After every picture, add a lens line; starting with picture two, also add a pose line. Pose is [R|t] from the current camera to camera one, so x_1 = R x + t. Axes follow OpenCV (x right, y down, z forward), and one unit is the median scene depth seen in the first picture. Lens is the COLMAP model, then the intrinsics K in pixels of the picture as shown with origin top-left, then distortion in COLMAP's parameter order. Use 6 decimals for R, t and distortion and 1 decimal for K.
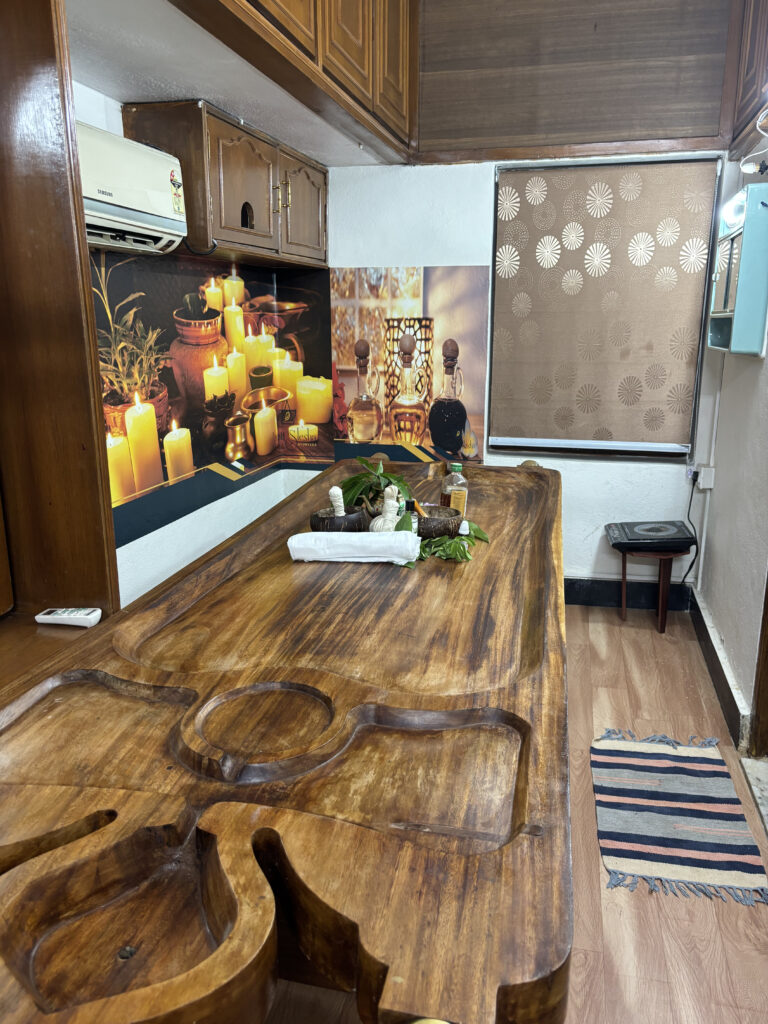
lens RADIAL K [[769.5, 0, 388.9], [0, 769.5, 515.7], [0, 0, 1]] dist [0.031675, -0.012374]
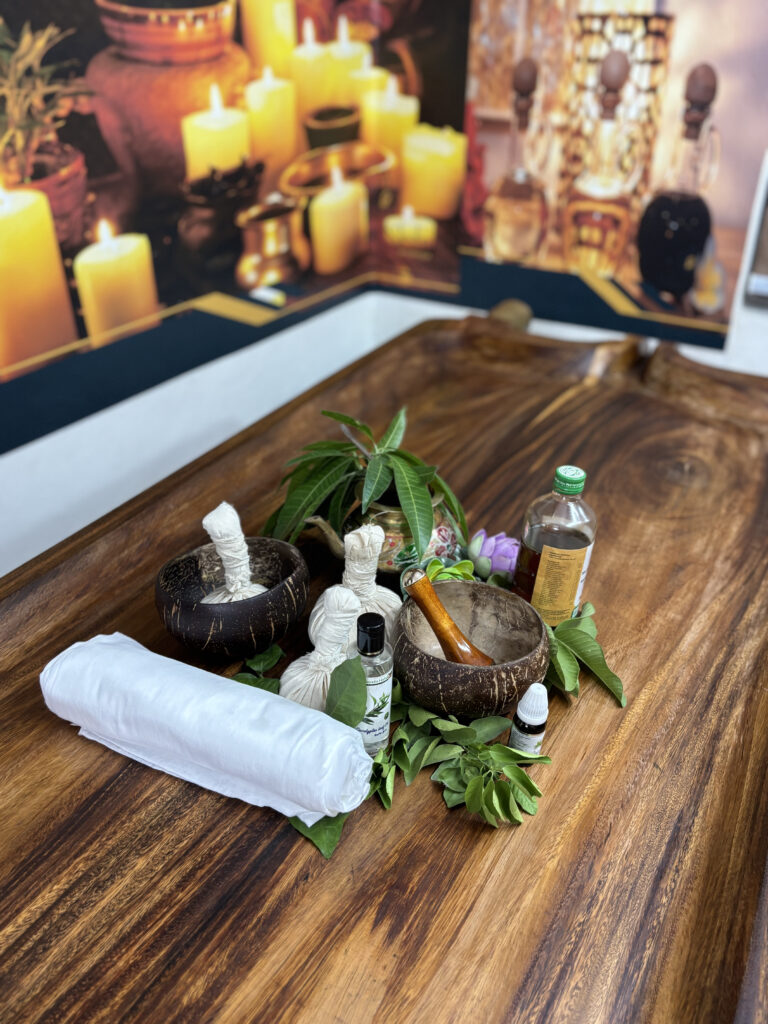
lens RADIAL K [[920.7, 0, 386.5], [0, 920.7, 506.6], [0, 0, 1]] dist [-0.008987, 0.056294]
pose [[0.961012, 0.149365, -0.232691, 0.063966], [-0.087263, 0.962369, 0.257354, -0.092085], [0.262374, -0.227015, 0.937883, 0.337974]]
